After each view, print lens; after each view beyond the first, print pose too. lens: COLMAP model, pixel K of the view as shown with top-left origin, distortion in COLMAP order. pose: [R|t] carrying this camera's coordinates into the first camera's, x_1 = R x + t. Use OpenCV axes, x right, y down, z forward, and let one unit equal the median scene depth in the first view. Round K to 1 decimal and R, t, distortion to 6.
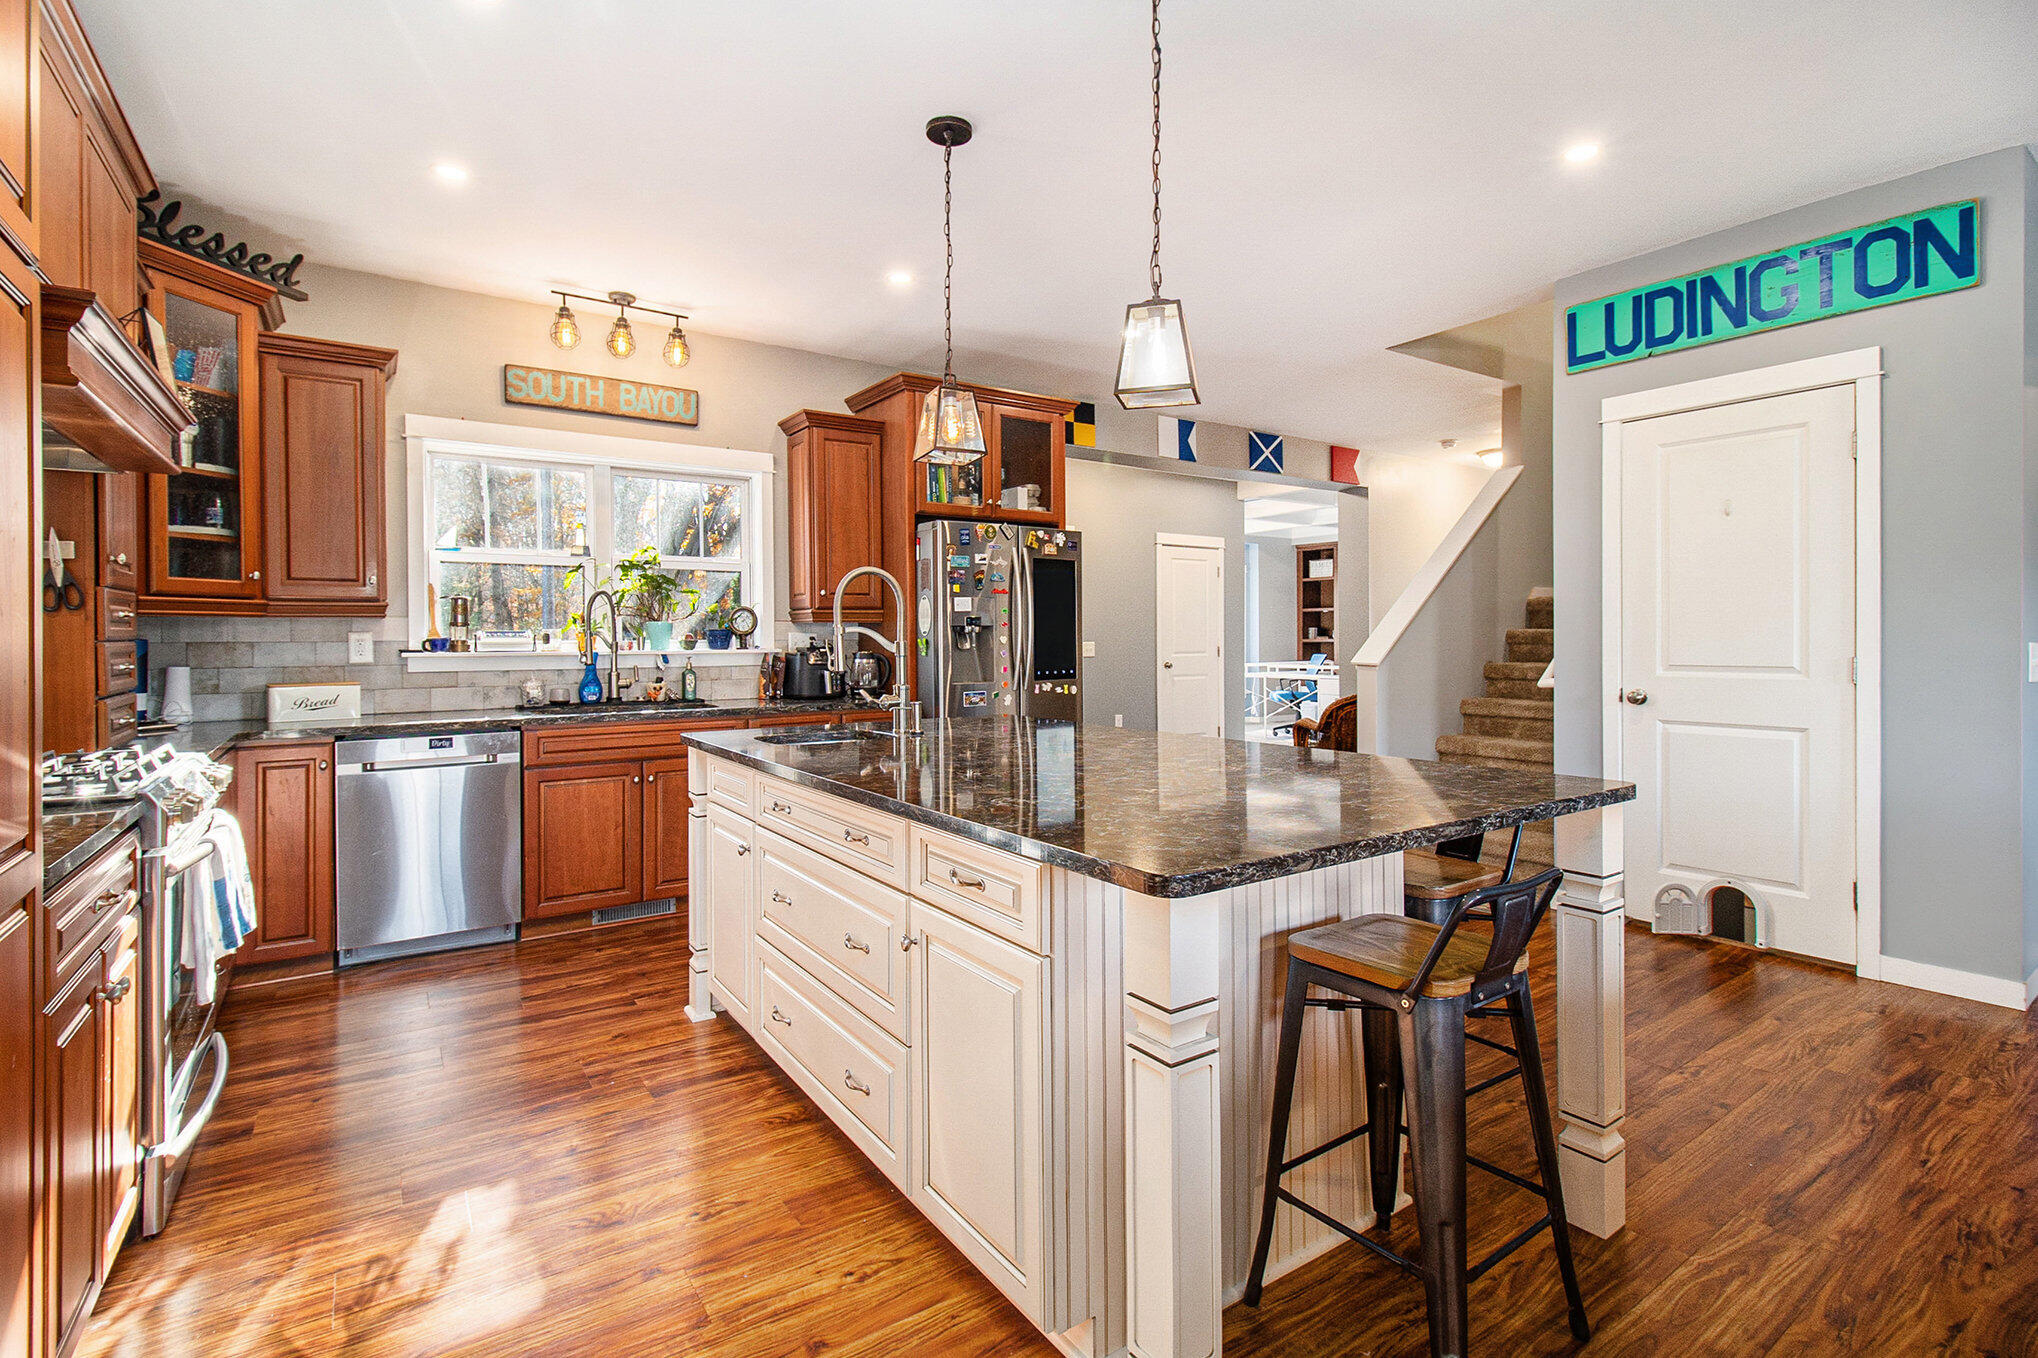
lens RADIAL K [[954.8, 0, 1018.3], [0, 954.8, 643.7], [0, 0, 1]] dist [-0.000484, -0.020266]
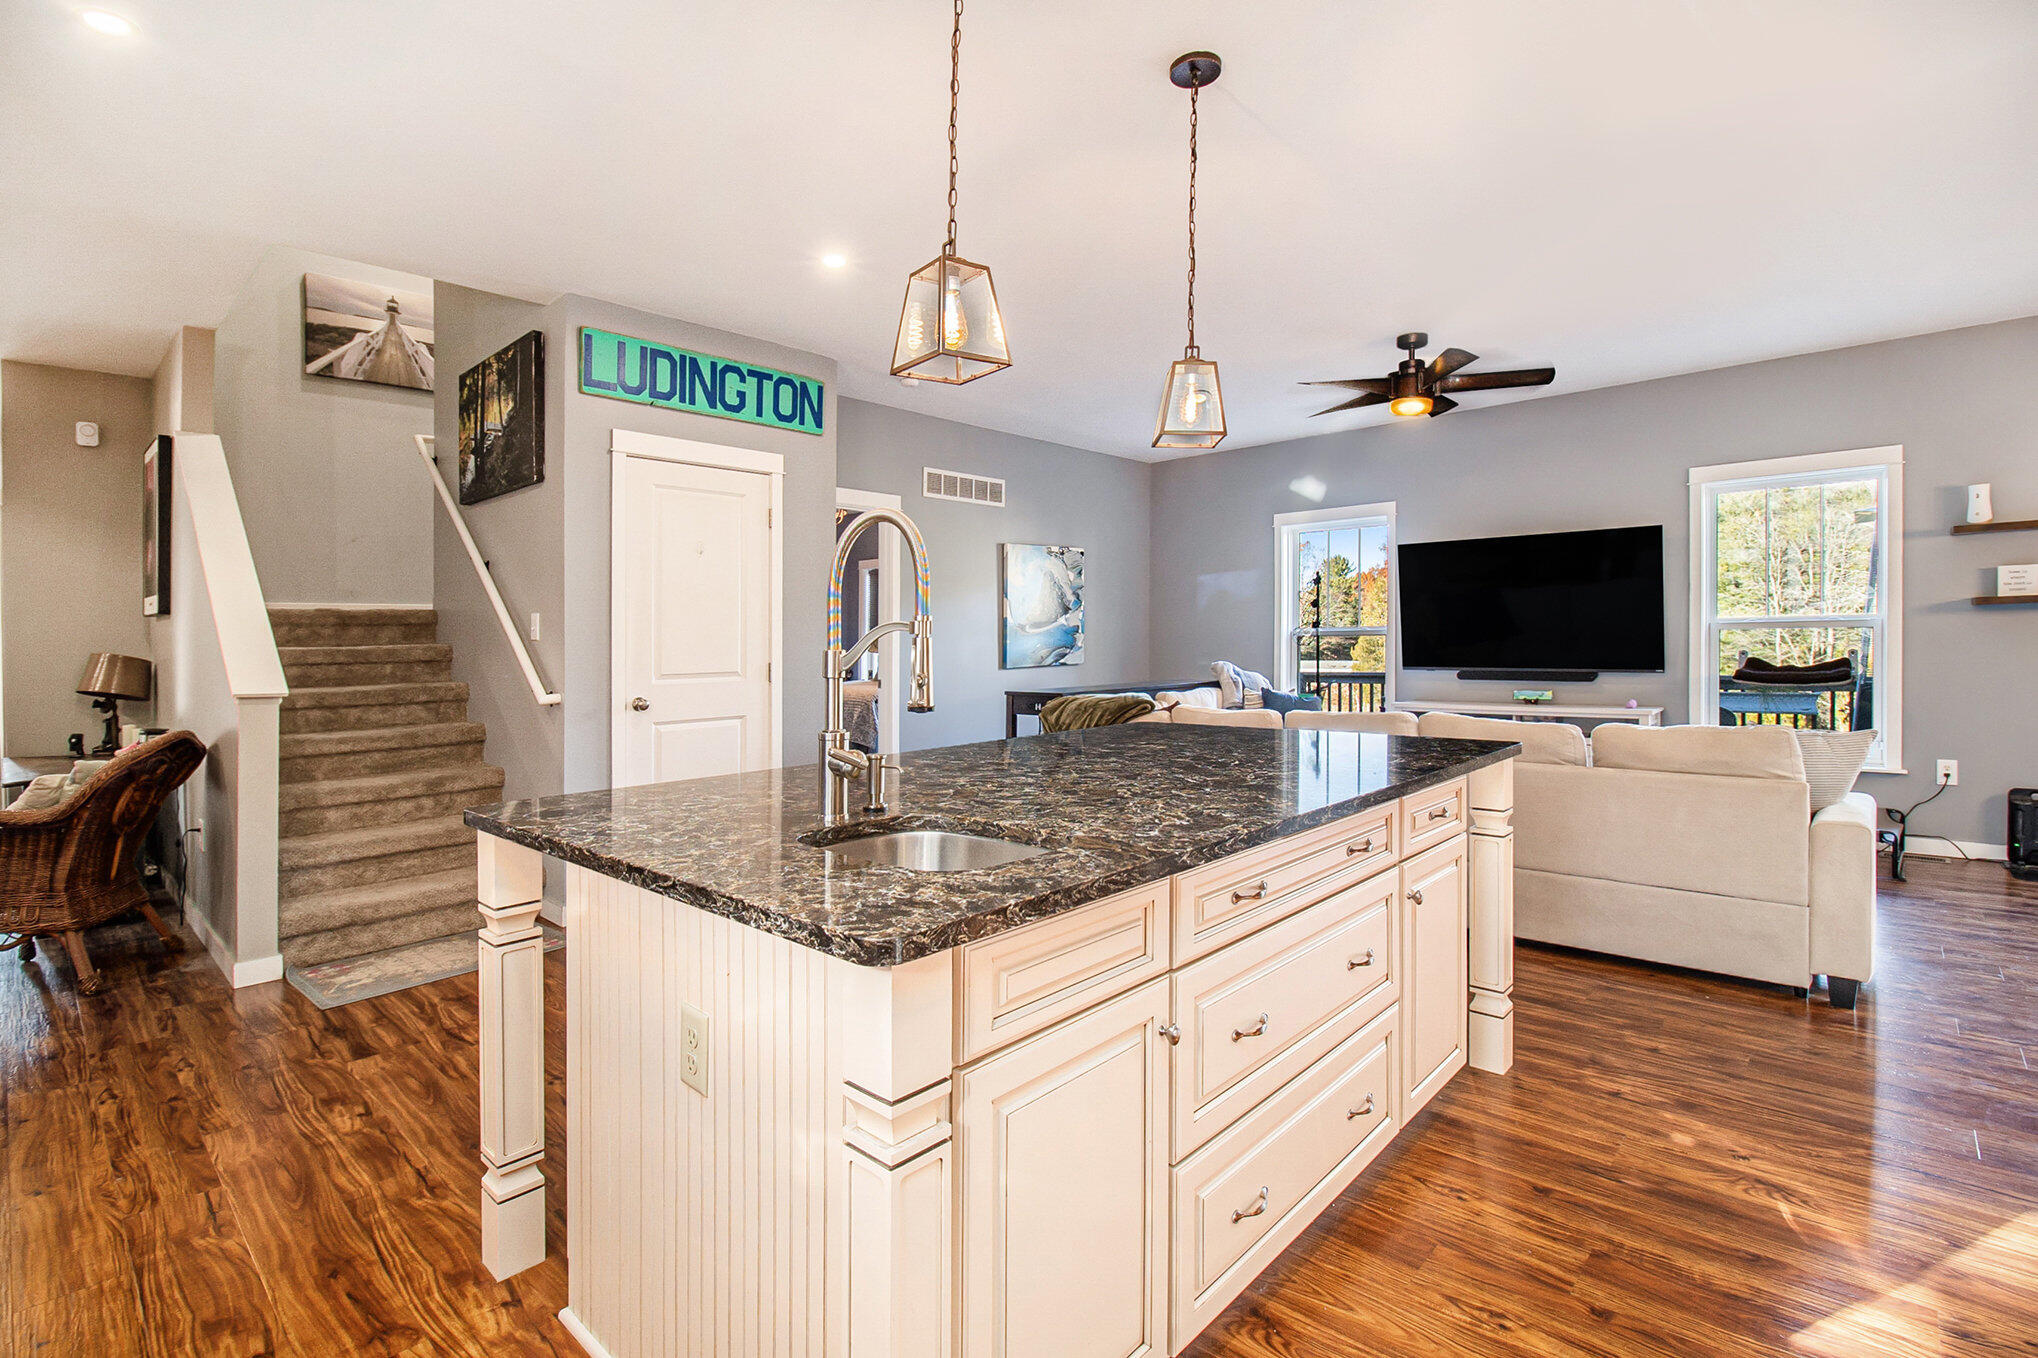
lens RADIAL K [[954.8, 0, 1018.3], [0, 954.8, 643.7], [0, 0, 1]] dist [-0.000484, -0.020266]
pose [[-0.223401, 0.006309, 0.974706, -0.601944], [0.016919, 0.999854, -0.002594, -0.004319], [-0.974580, 0.015911, -0.223475, 0.903654]]
